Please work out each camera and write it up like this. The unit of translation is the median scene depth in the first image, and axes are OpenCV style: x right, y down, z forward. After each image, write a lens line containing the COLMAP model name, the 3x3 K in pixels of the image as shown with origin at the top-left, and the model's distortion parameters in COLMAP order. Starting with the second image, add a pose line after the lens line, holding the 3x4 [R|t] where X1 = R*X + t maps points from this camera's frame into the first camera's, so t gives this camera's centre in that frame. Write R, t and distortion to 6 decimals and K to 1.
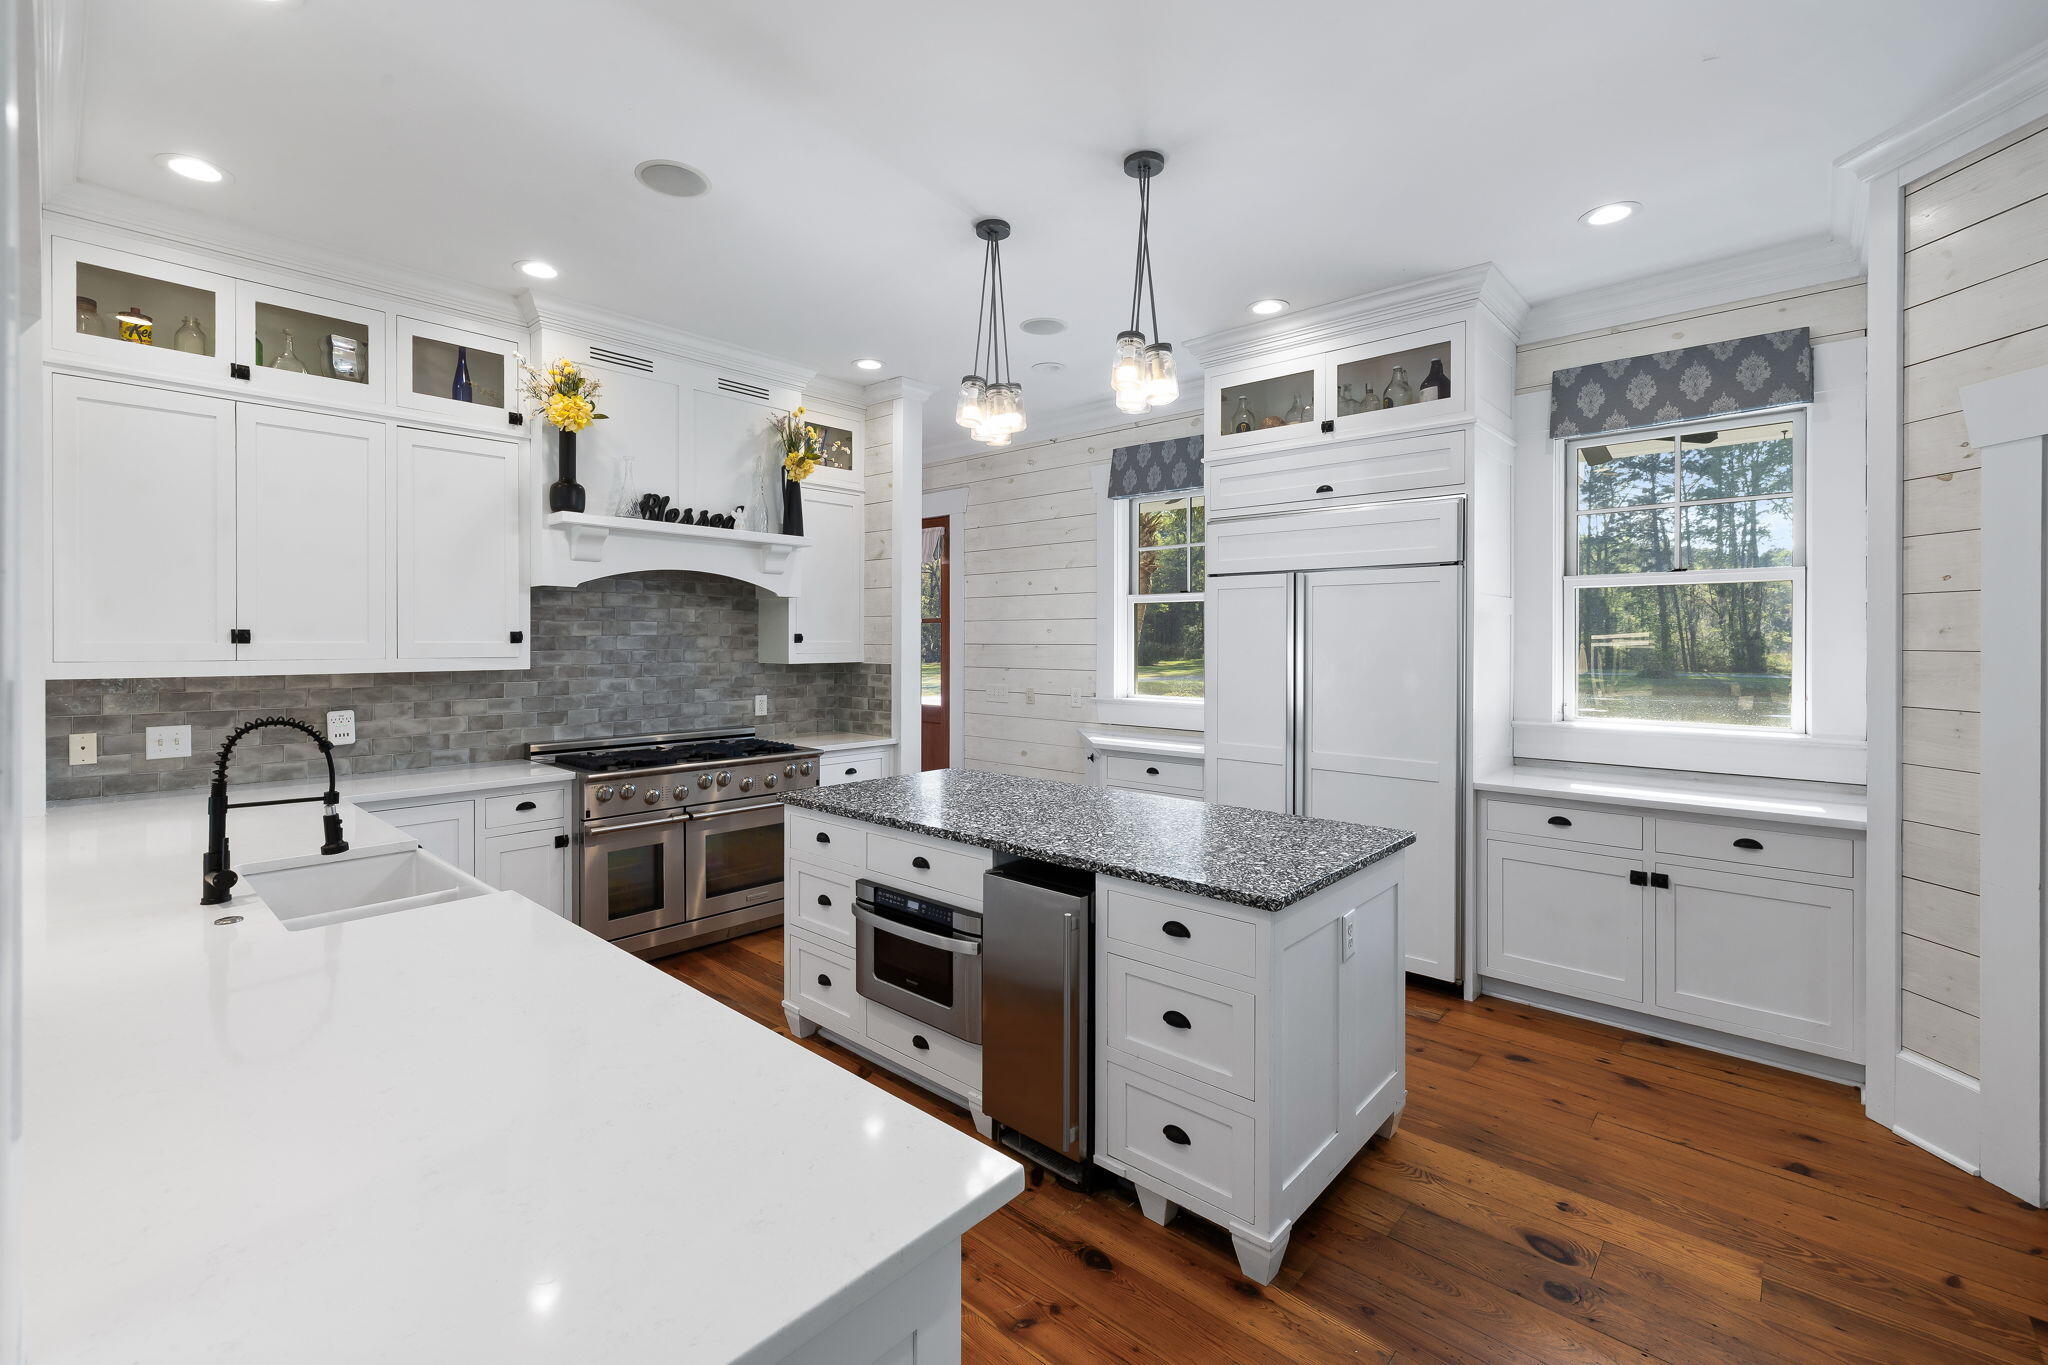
lens RADIAL K [[872.1, 0, 987.1], [0, 872.1, 641.6], [0, 0, 1]] dist [0.003648, -0.001824]
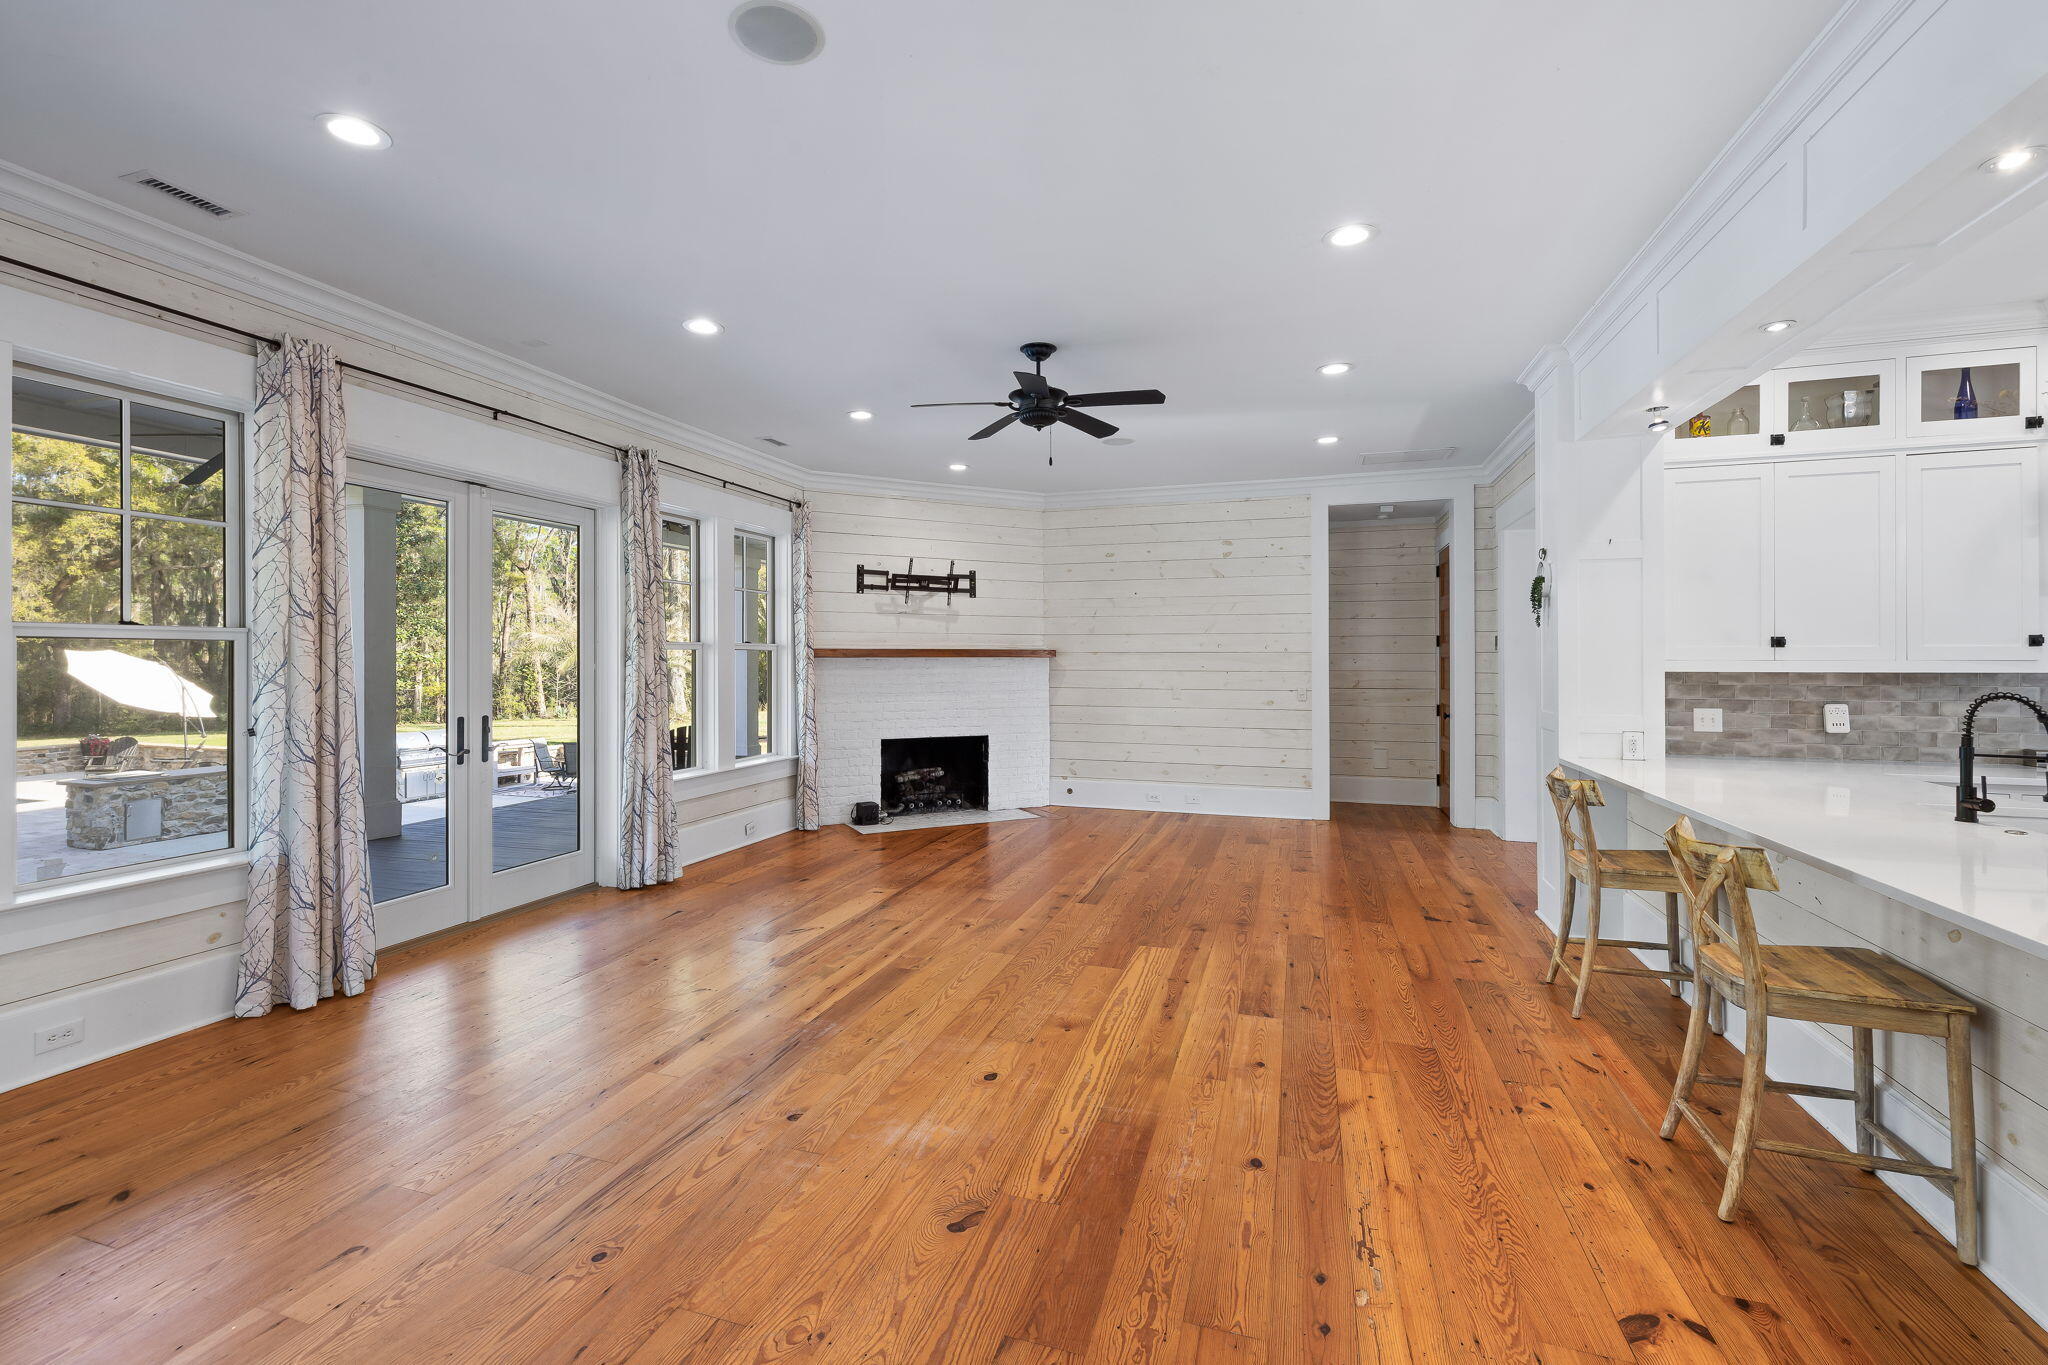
lens RADIAL K [[872.1, 0, 989.2], [0, 872.1, 655.4], [0, 0, 1]] dist [0.003648, -0.001824]
pose [[0.418631, -0.008382, -0.908118, -0.143162], [-0.000434, 0.999955, -0.009430, 0.023833], [0.908156, 0.004342, 0.418609, -0.544778]]
